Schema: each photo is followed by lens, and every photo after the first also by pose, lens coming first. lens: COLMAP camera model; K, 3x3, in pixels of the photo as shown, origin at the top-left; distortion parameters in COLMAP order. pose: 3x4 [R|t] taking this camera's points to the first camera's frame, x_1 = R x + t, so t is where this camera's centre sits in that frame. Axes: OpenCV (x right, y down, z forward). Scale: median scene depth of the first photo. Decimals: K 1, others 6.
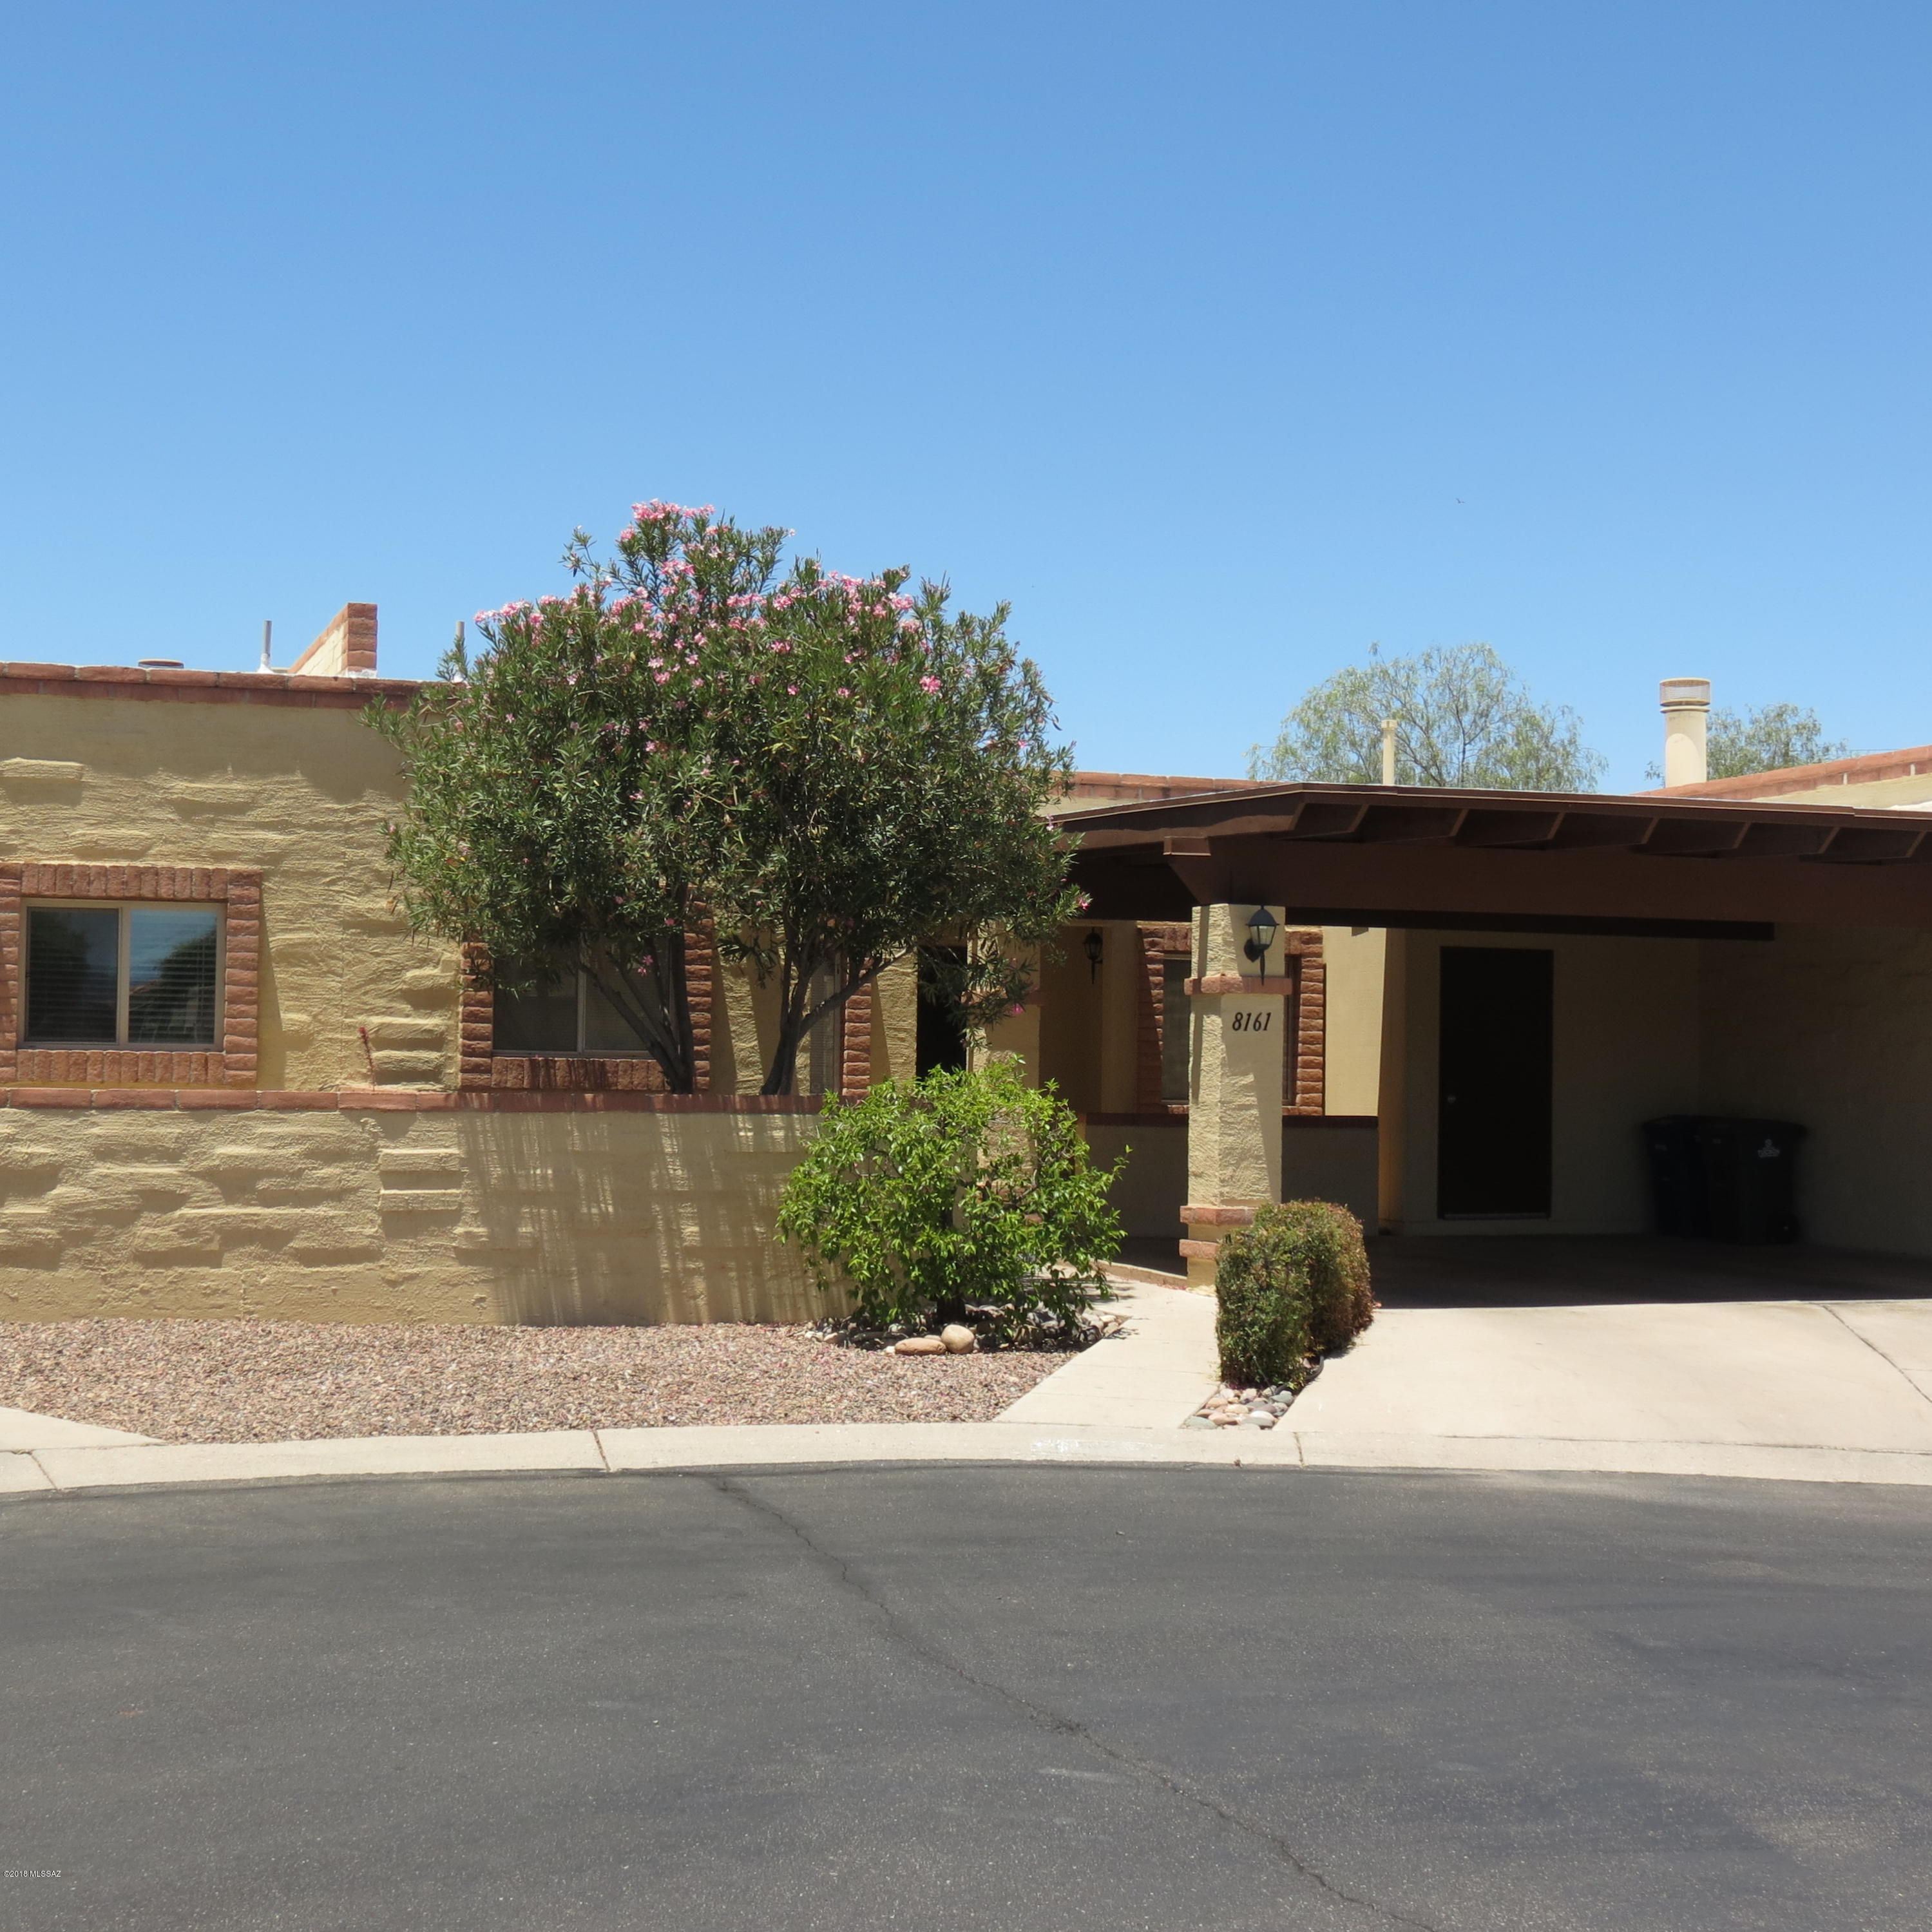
lens RADIAL K [[3013.1, 0, 970.0], [0, 3013.1, 945.4], [0, 0, 1]] dist [-0.054865, 0.000000]
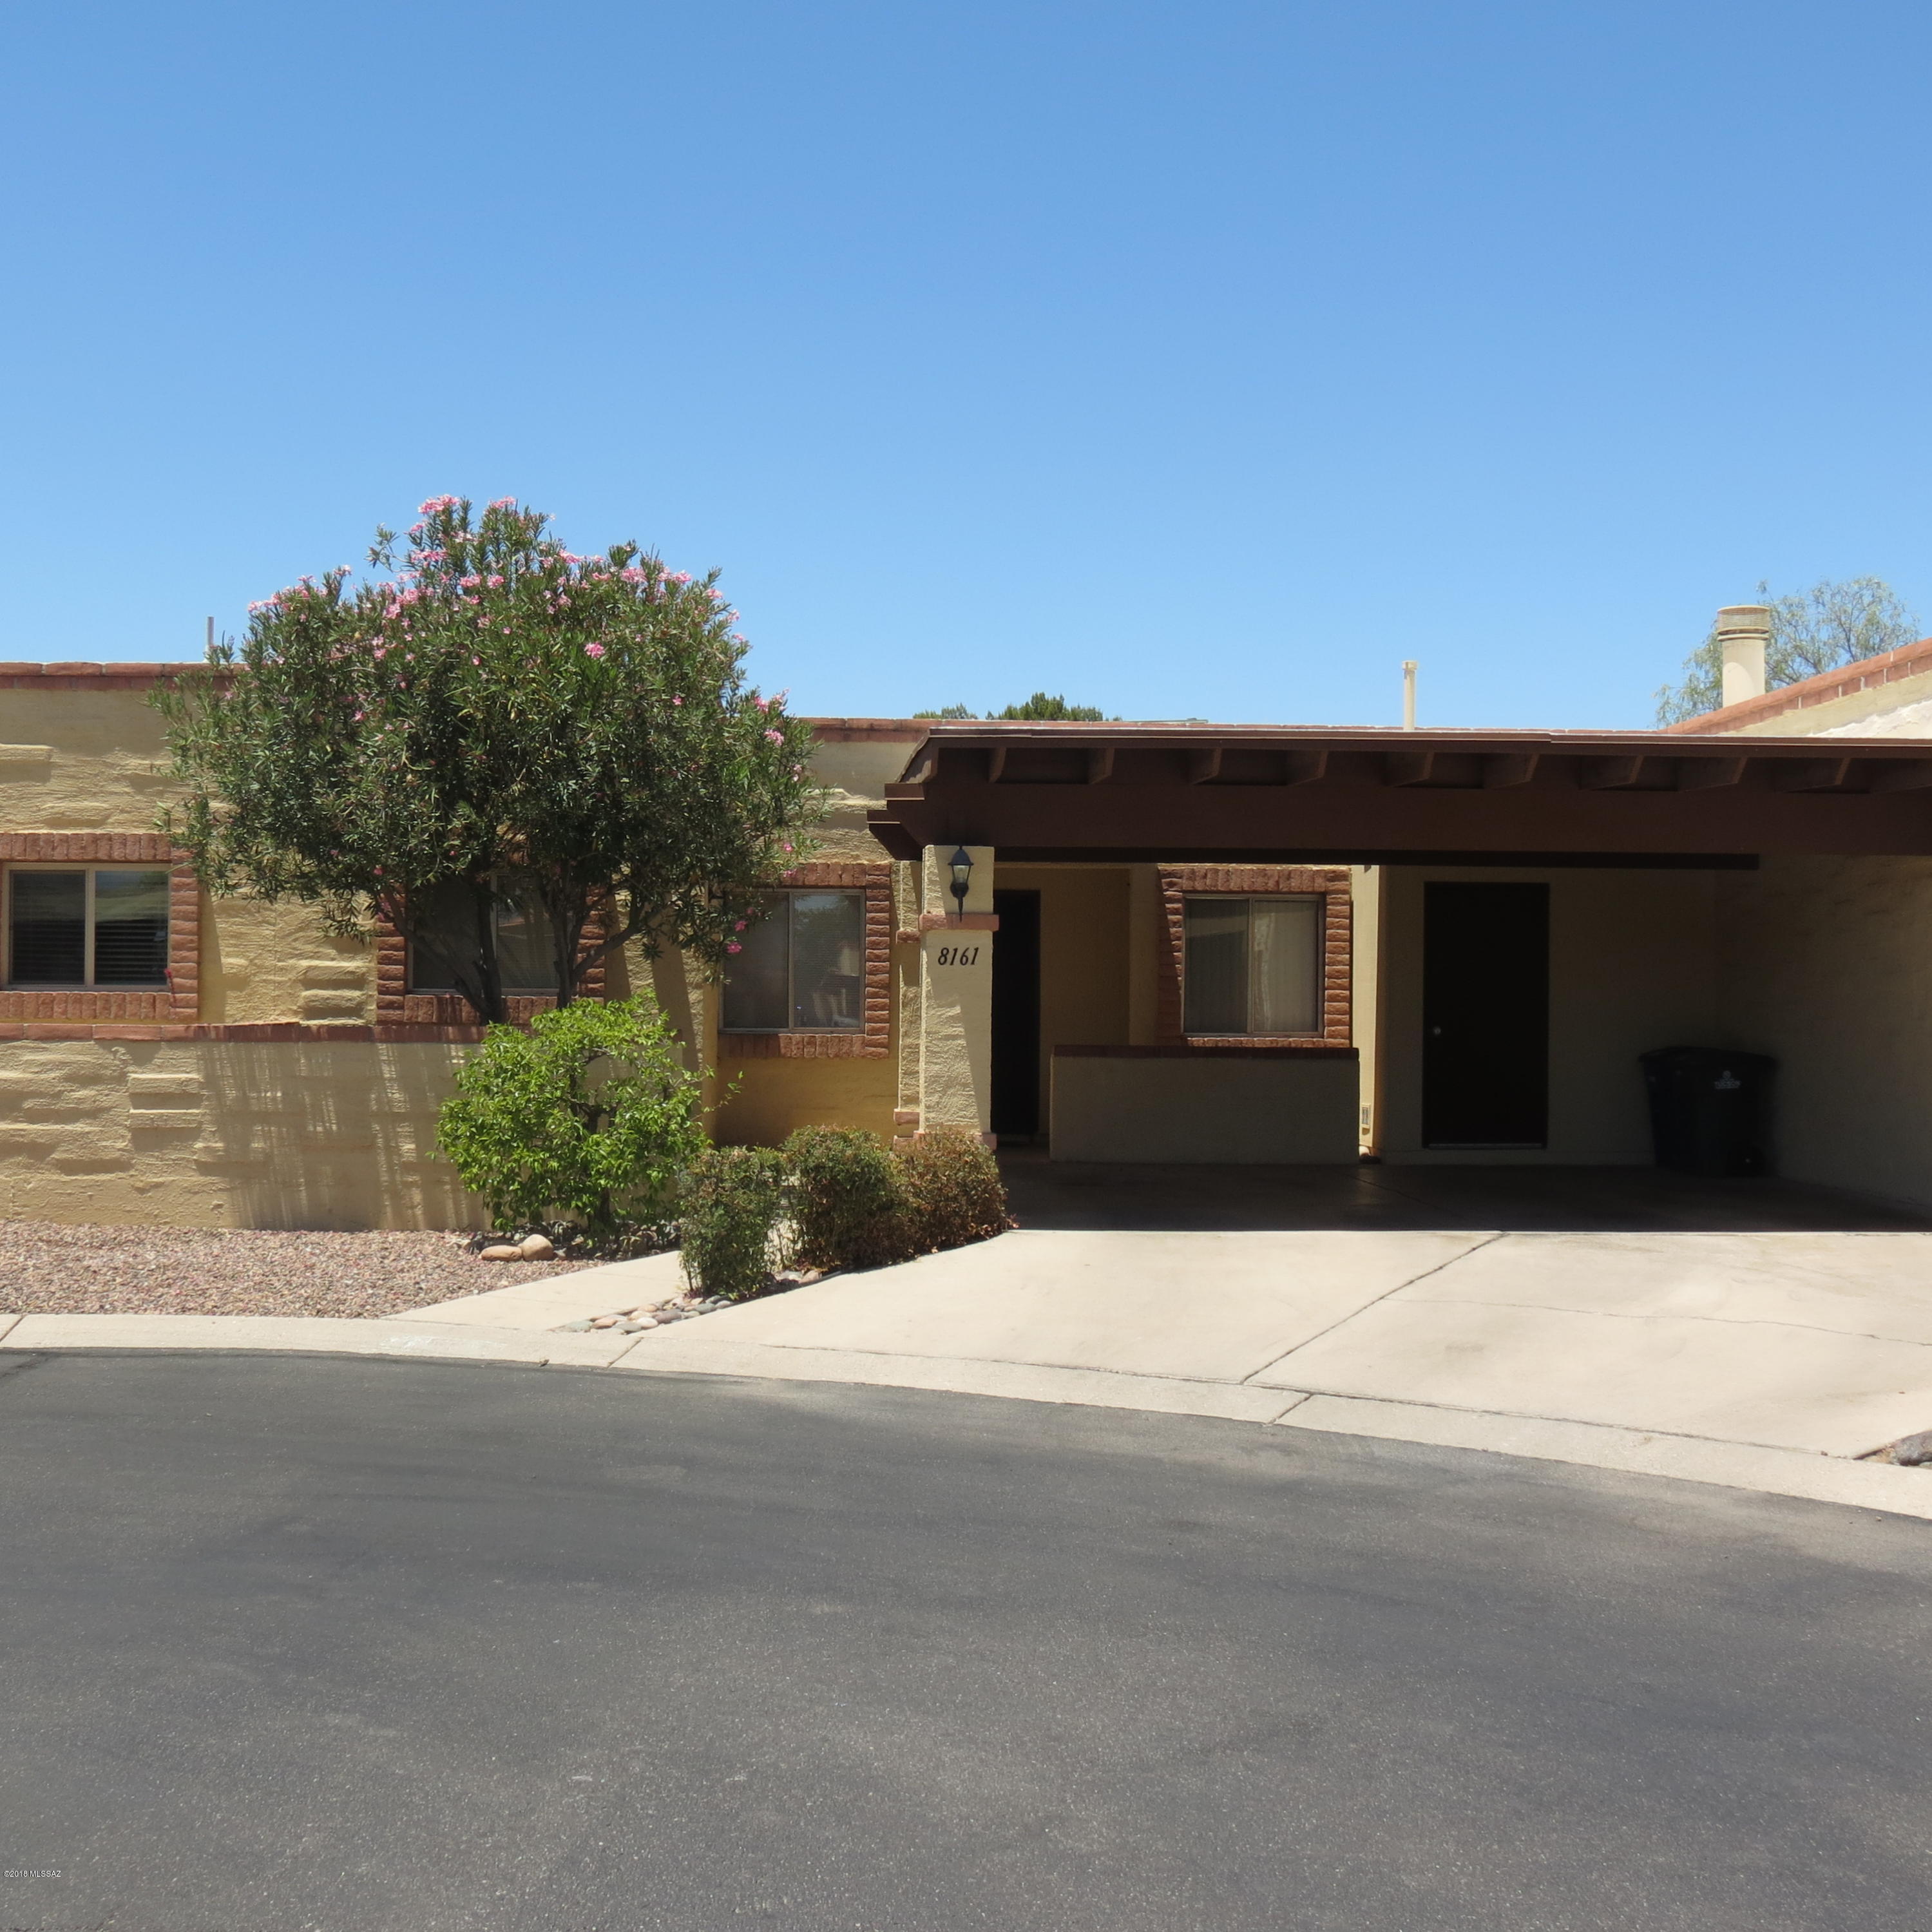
lens RADIAL K [[2806.5, 0, 968.4], [0, 2806.5, 964.1], [0, 0, 1]] dist [-0.024825, 0.000000]
pose [[0.956921, -0.009401, -0.290196, 0.396492], [0.016489, 0.999622, 0.021991, 0.006704], [0.289880, -0.025829, 0.956714, 0.061672]]
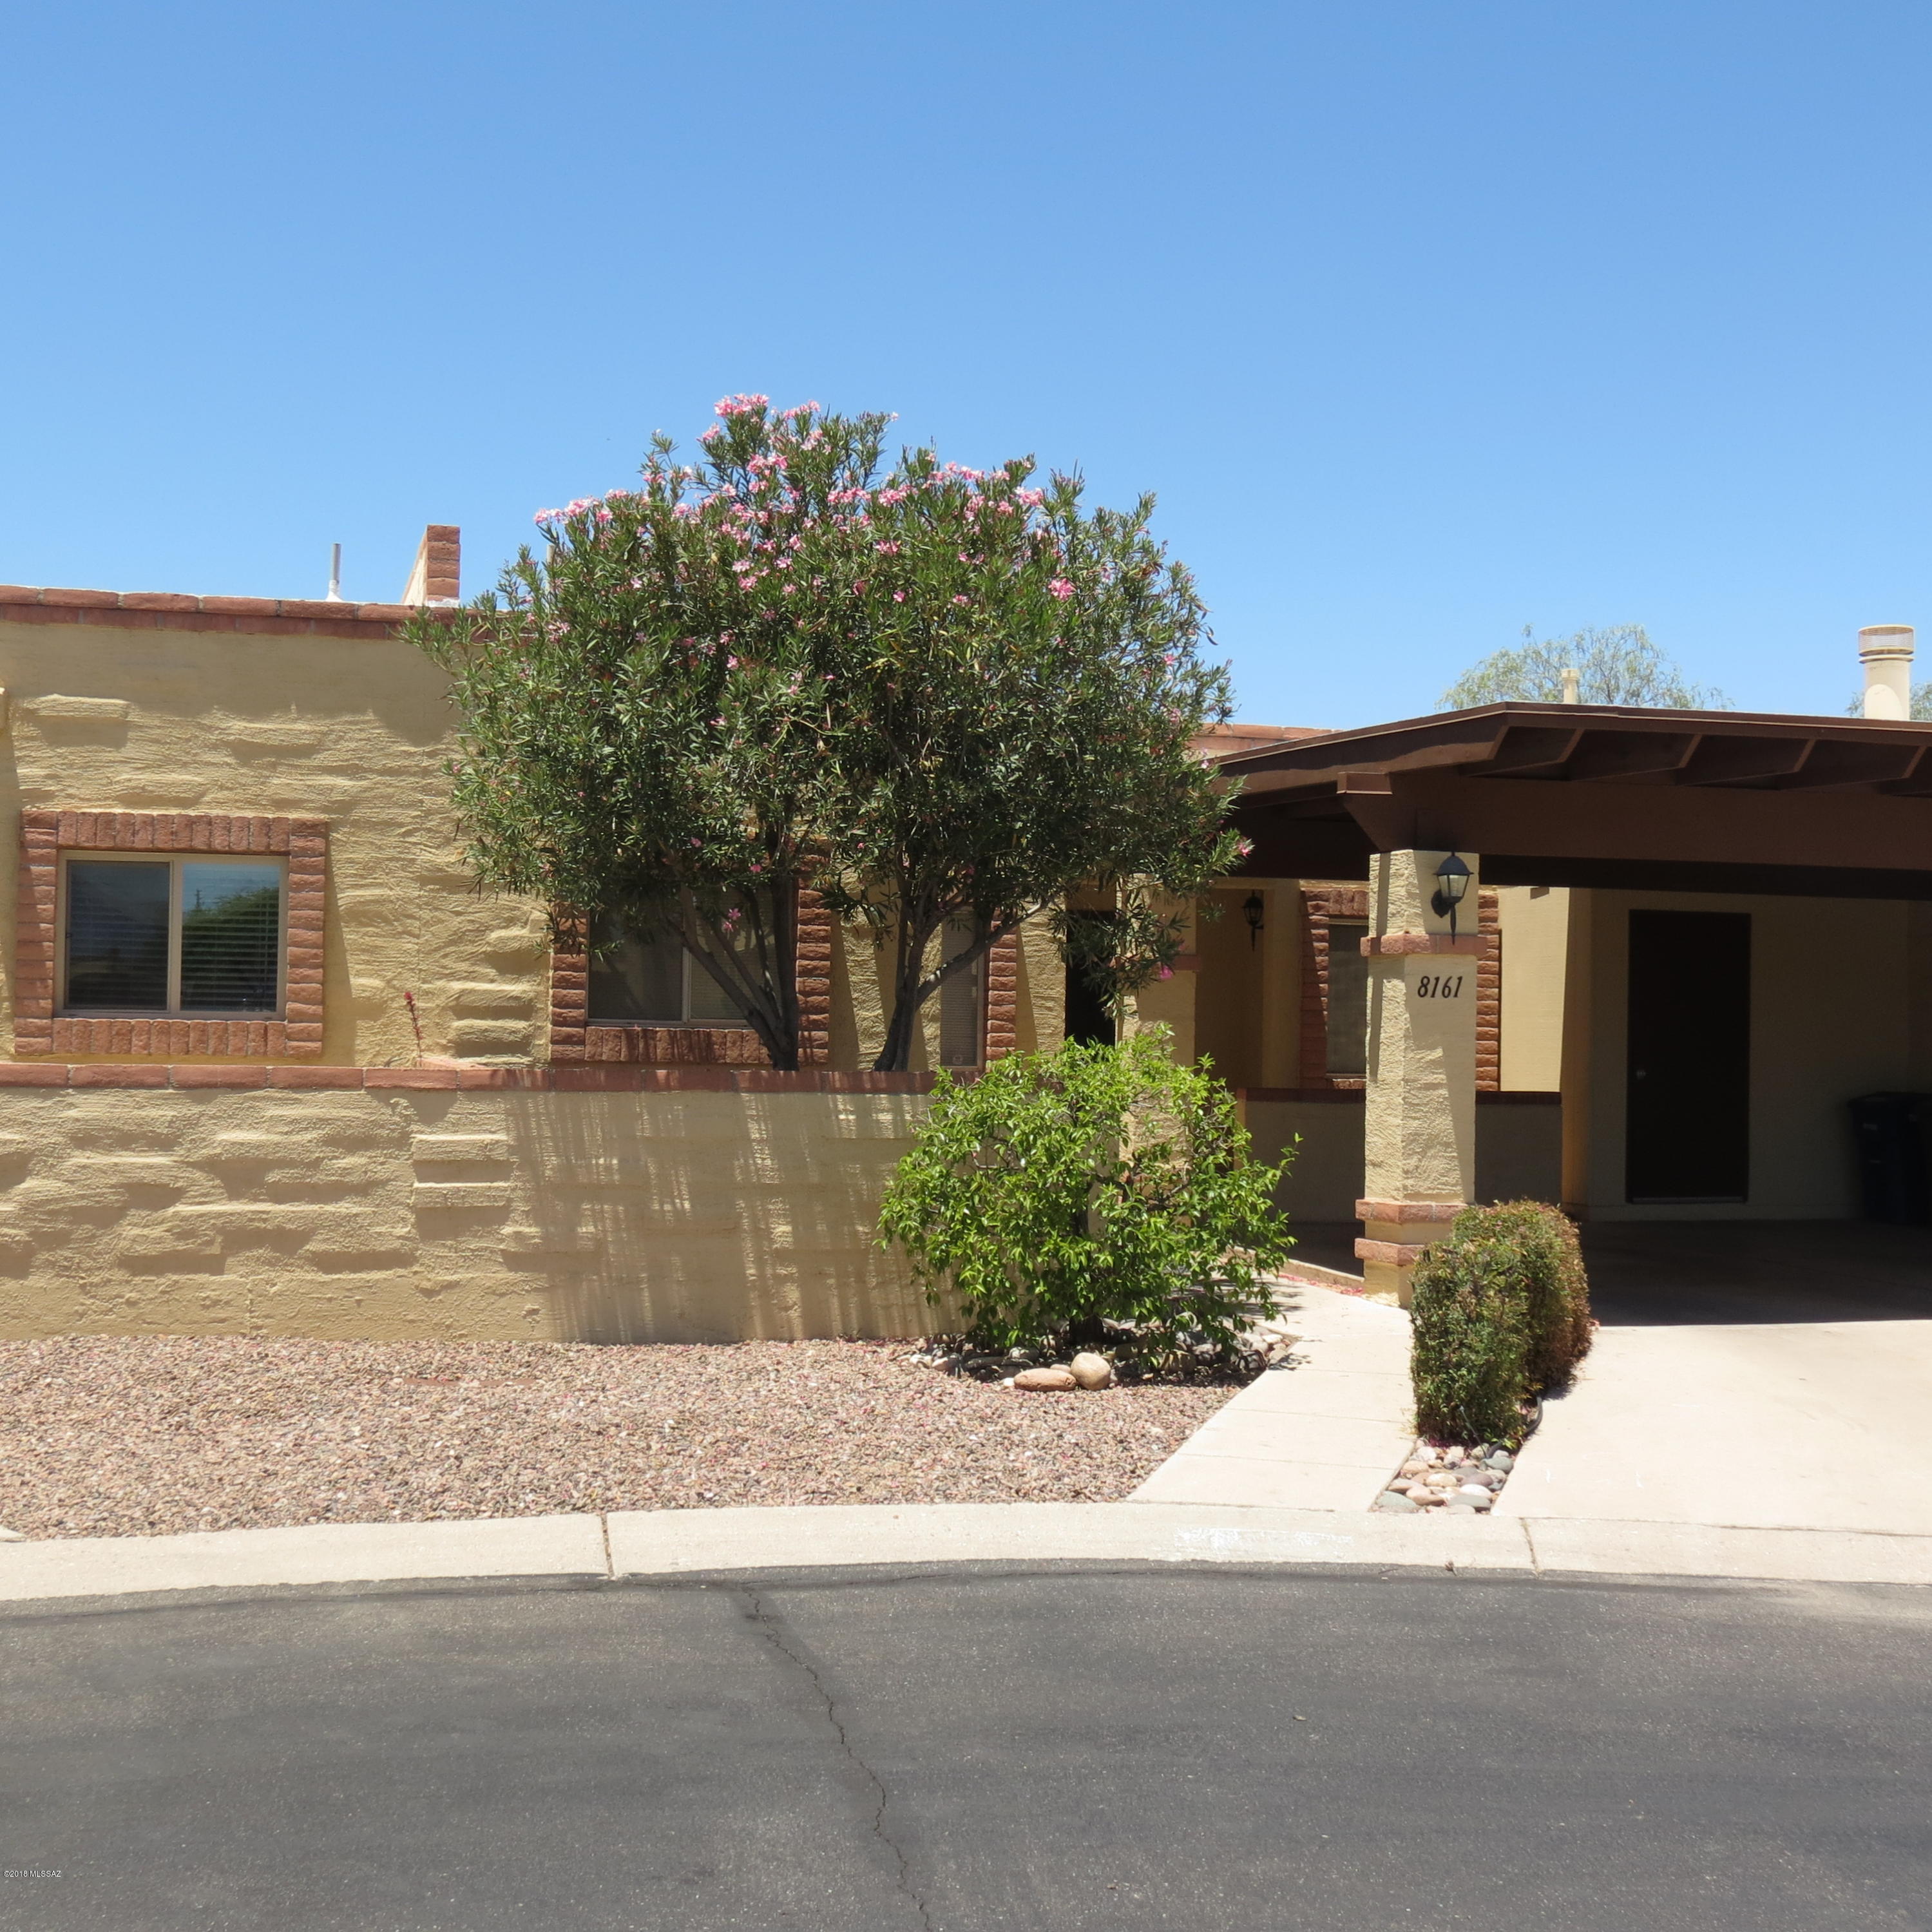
lens RADIAL K [[2617.9, 0, 971.5], [0, 2617.9, 945.8], [0, 0, 1]] dist [-0.025908, 0.000000]
pose [[0.997869, -0.000527, -0.065253, 0.009072], [0.000909, 0.999983, 0.005821, 0.009402], [0.065249, -0.005867, 0.997852, 0.254310]]
